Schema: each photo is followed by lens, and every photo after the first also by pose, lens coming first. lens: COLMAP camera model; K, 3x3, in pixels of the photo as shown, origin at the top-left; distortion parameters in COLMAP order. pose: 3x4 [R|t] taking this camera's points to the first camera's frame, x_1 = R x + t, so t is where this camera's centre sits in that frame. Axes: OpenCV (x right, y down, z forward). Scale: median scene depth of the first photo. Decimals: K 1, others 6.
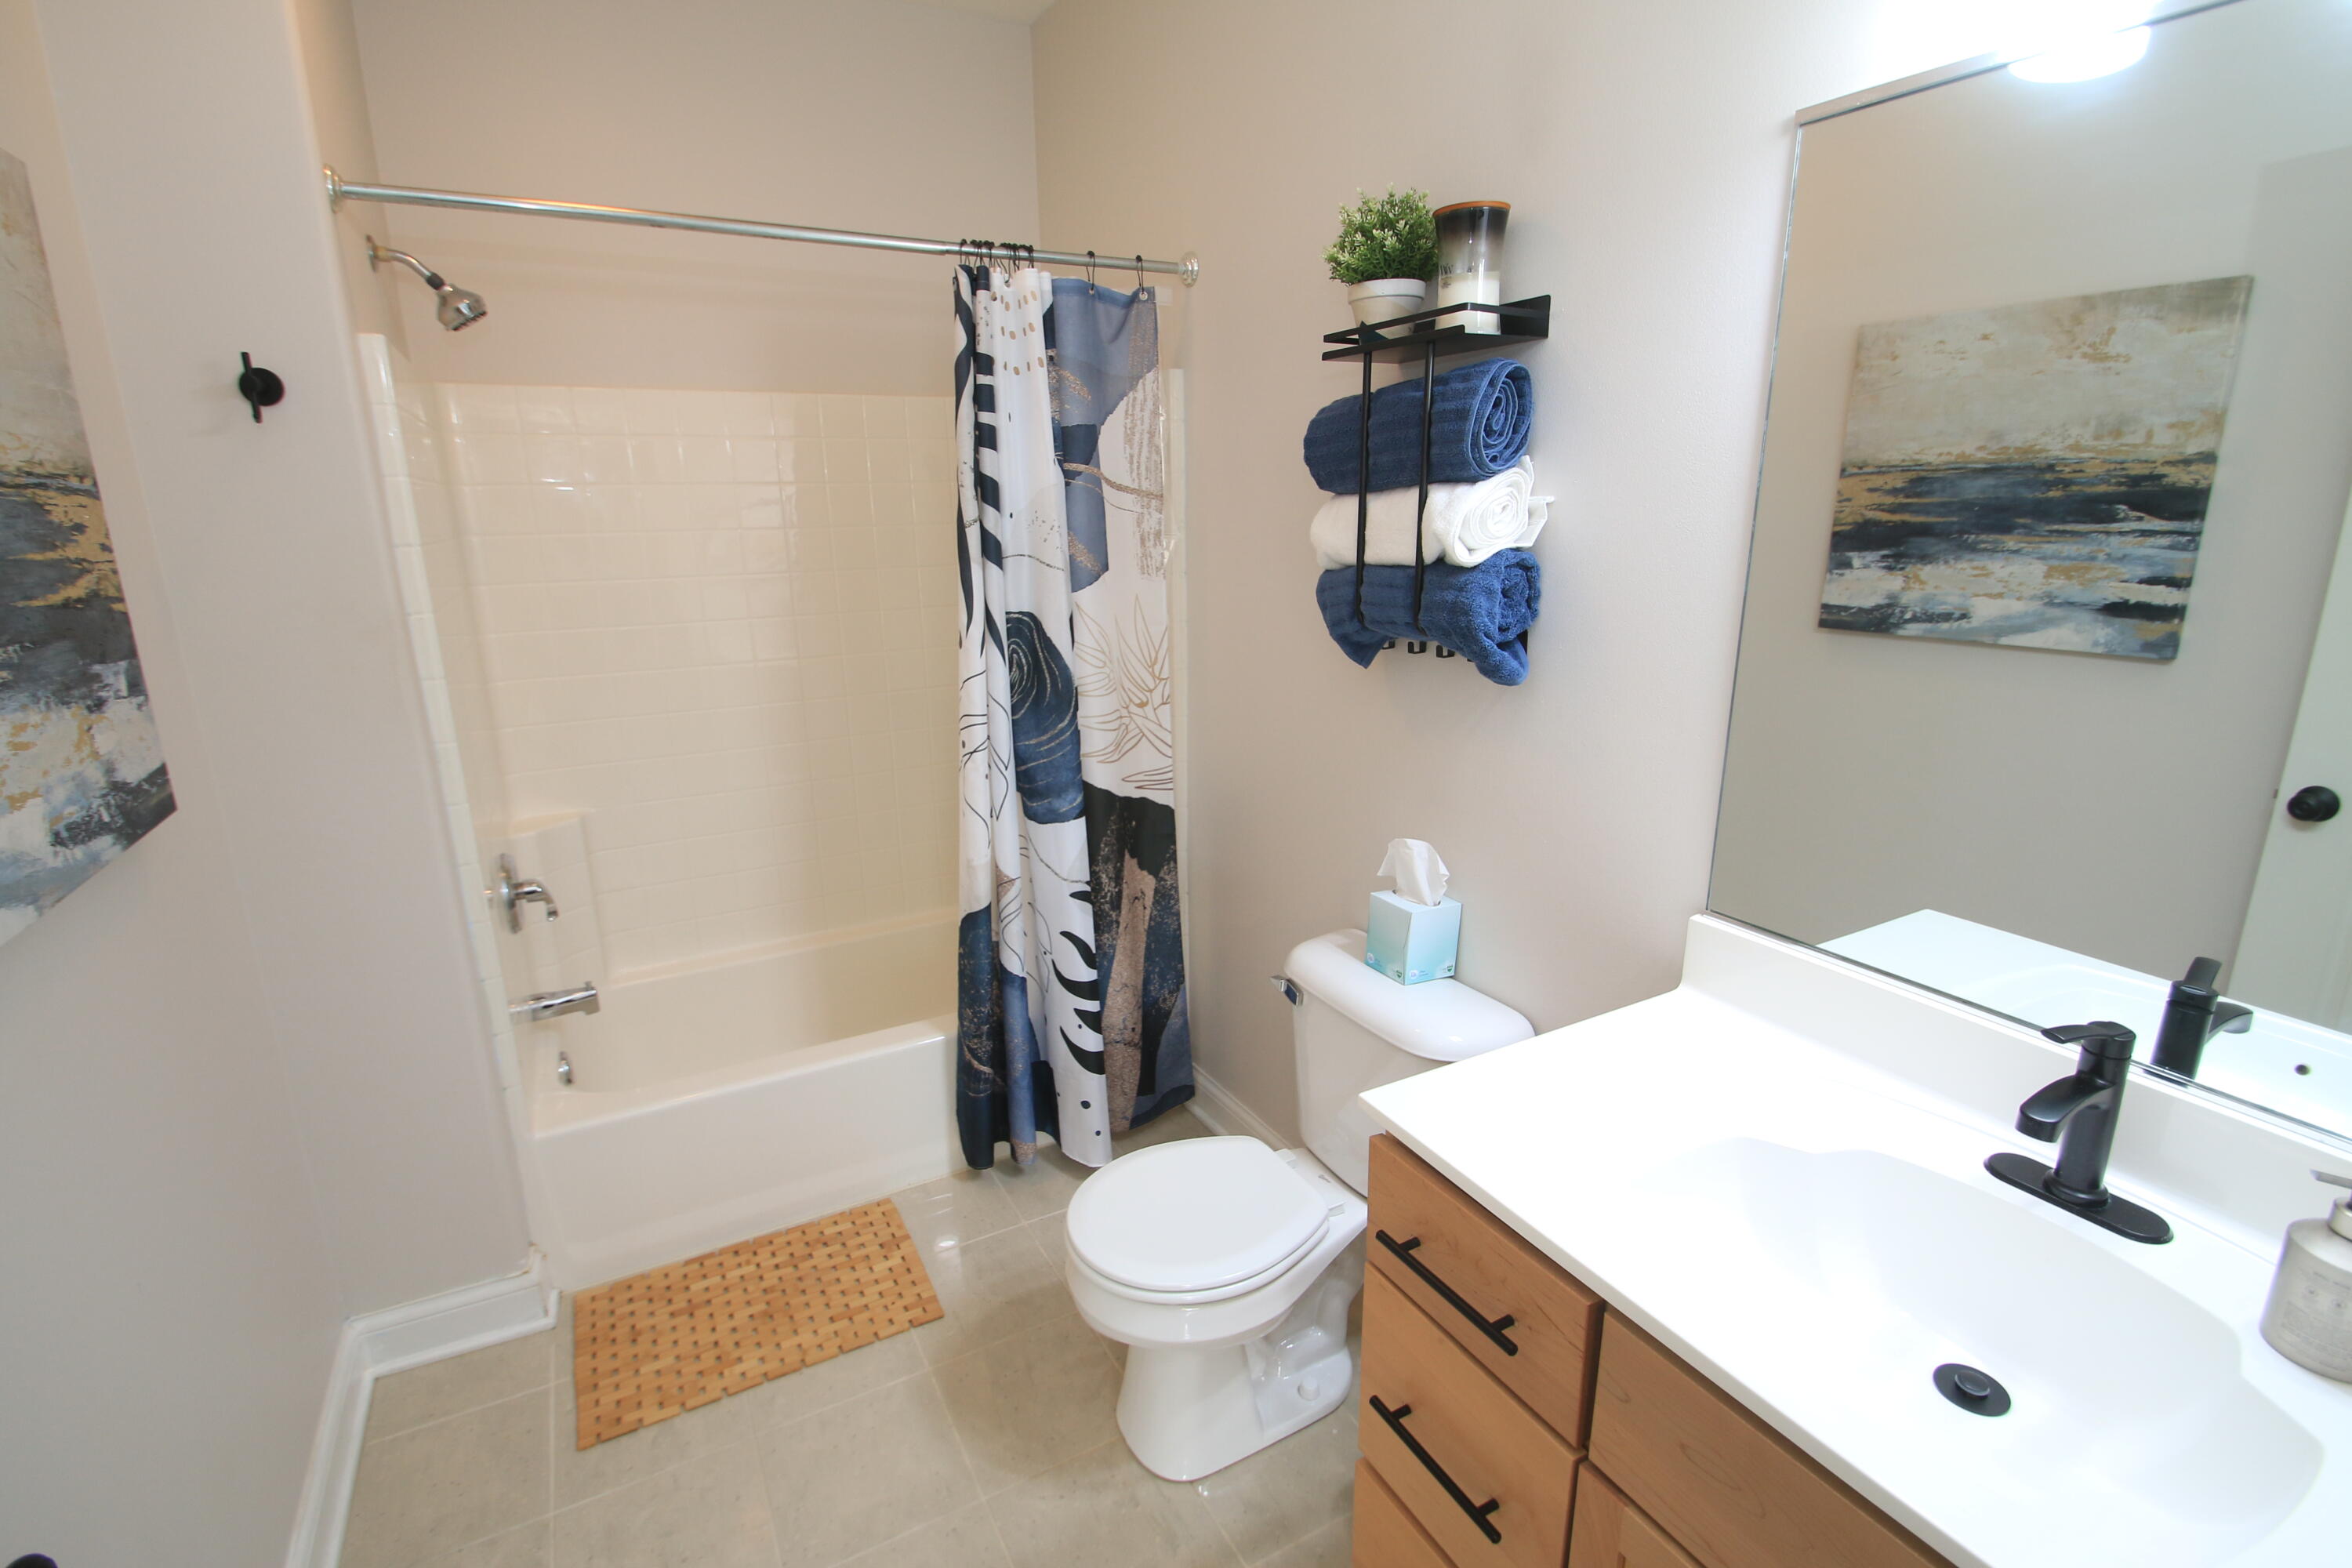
lens RADIAL K [[1088.0, 0, 1167.7], [0, 1088.0, 788.9], [0, 0, 1]] dist [0.006434, -0.012461]
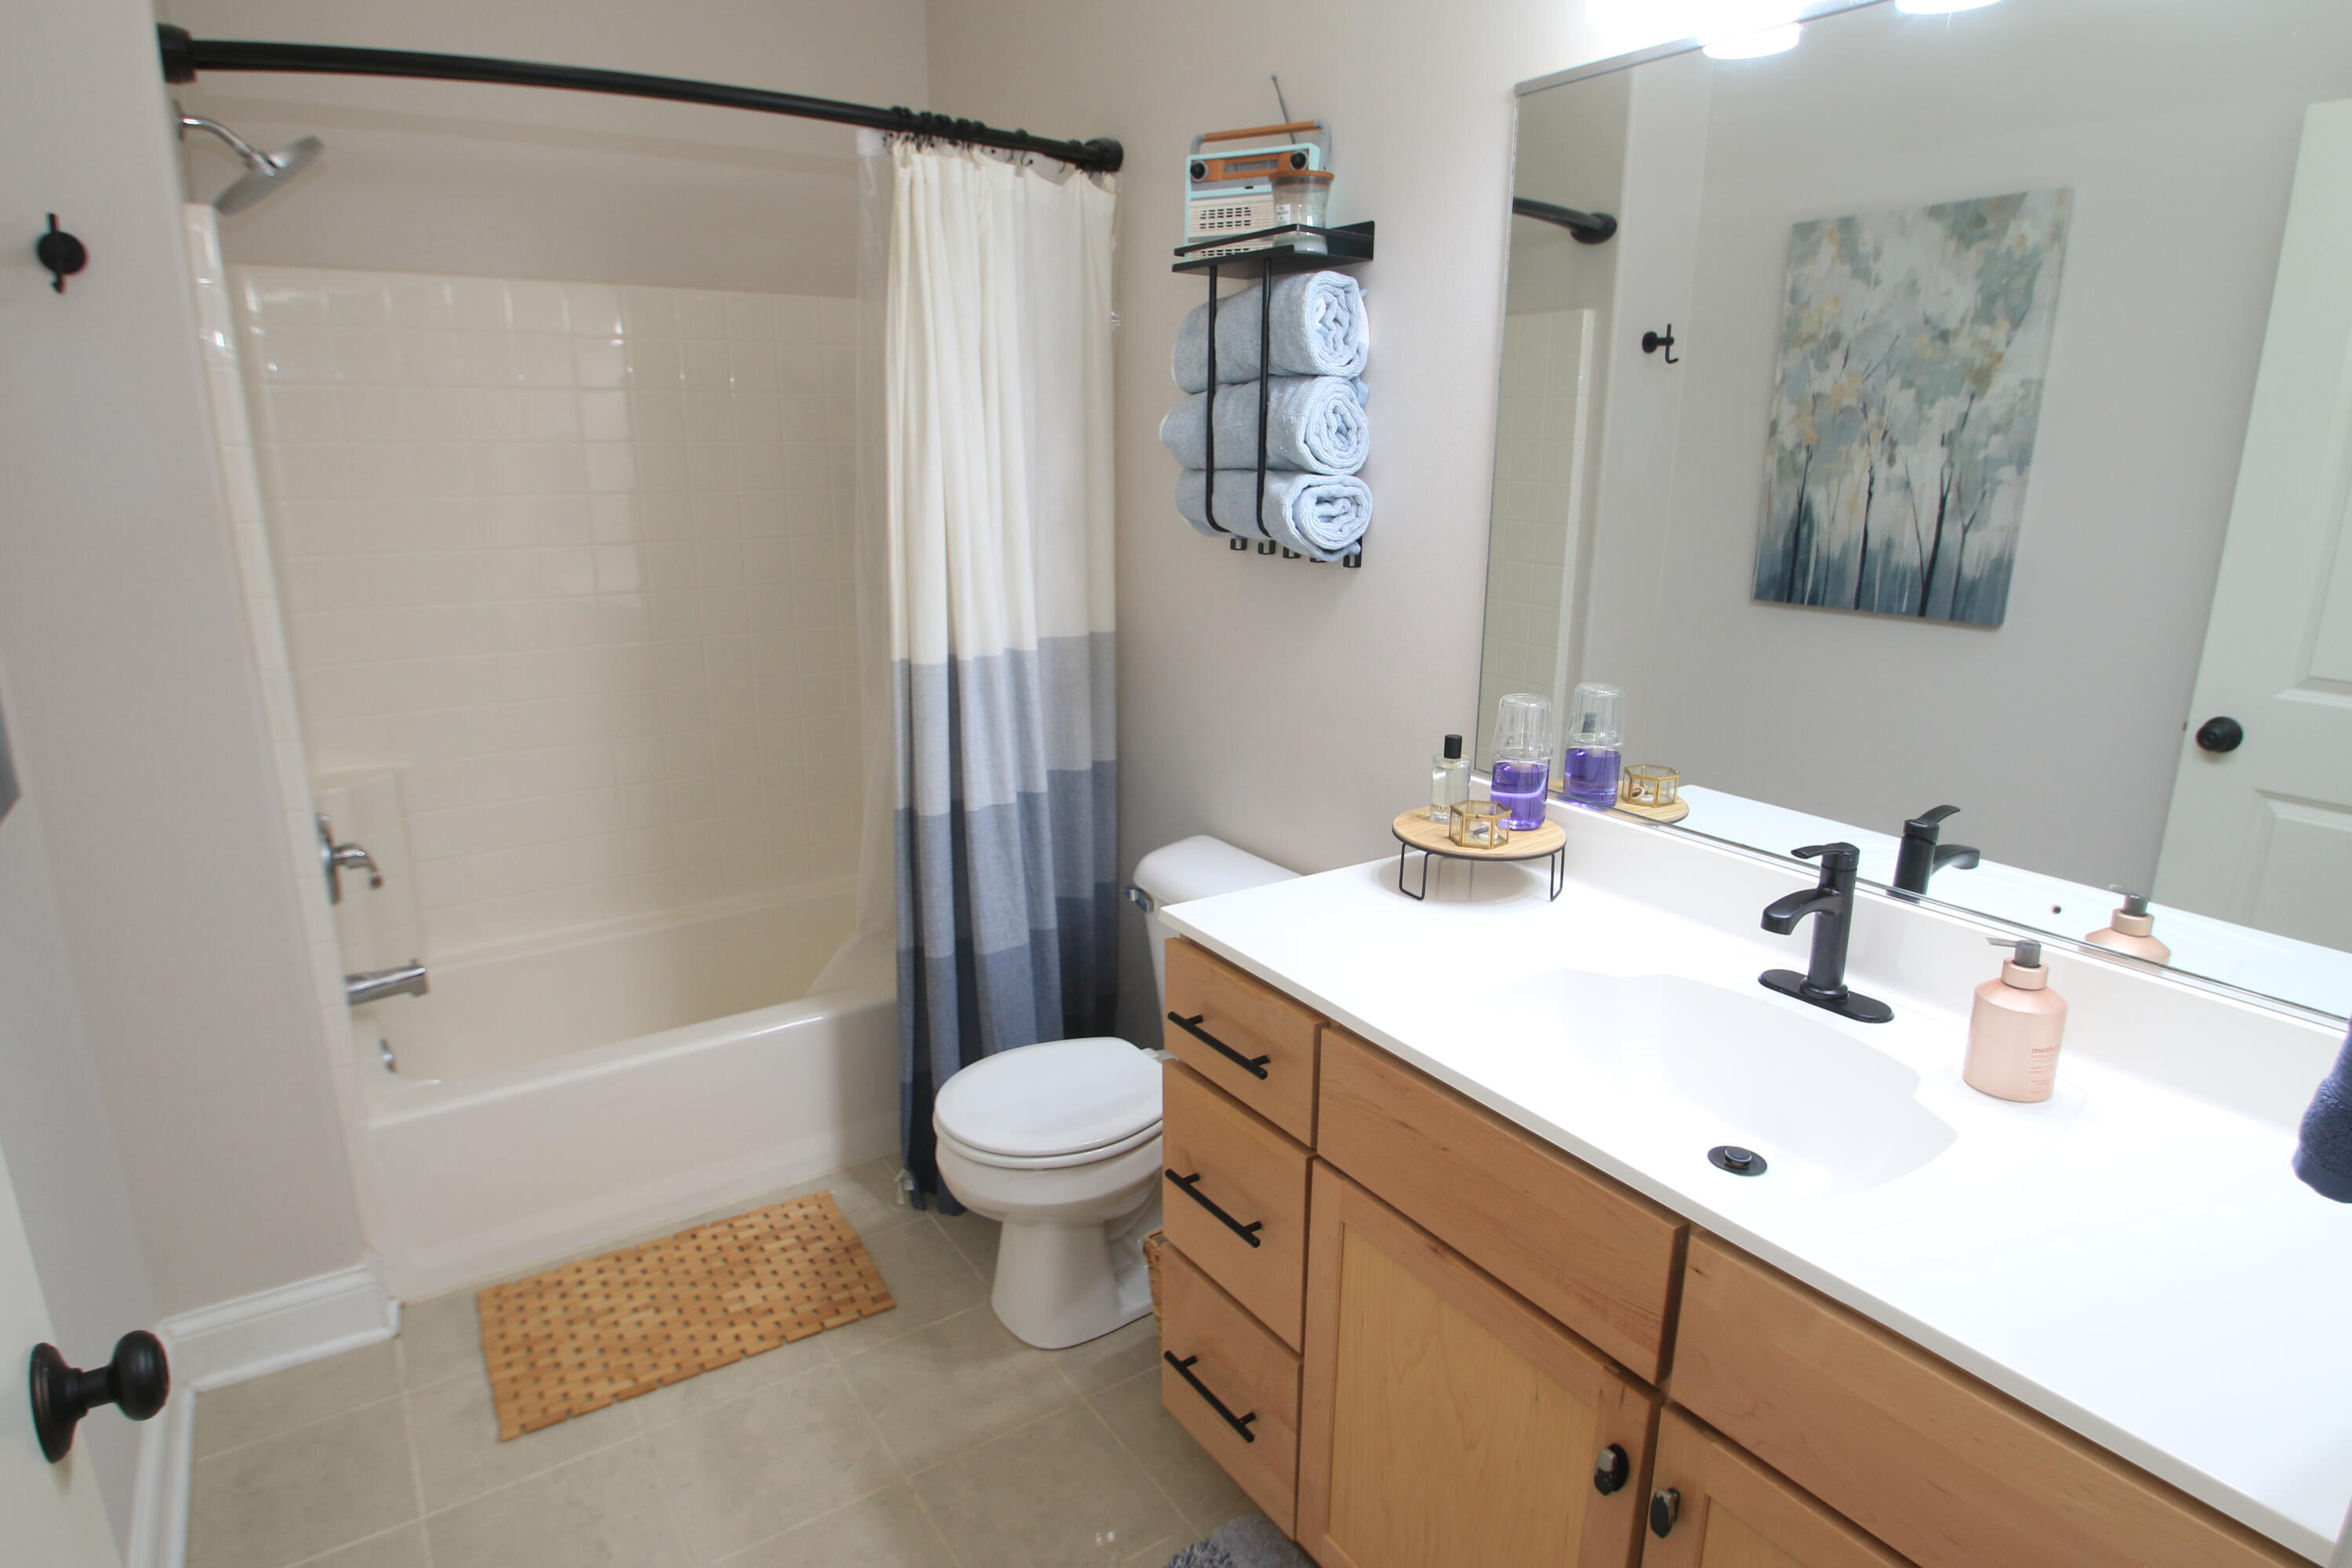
lens RADIAL K [[1390.0, 0, 1189.4], [0, 1390.0, 778.3], [0, 0, 1]] dist [-0.038555, 0.000033]
pose [[0.997307, -0.014298, 0.071931, 0.052730], [0.016279, 0.999502, -0.027031, 0.159651], [-0.071509, 0.028129, 0.997043, -0.396424]]
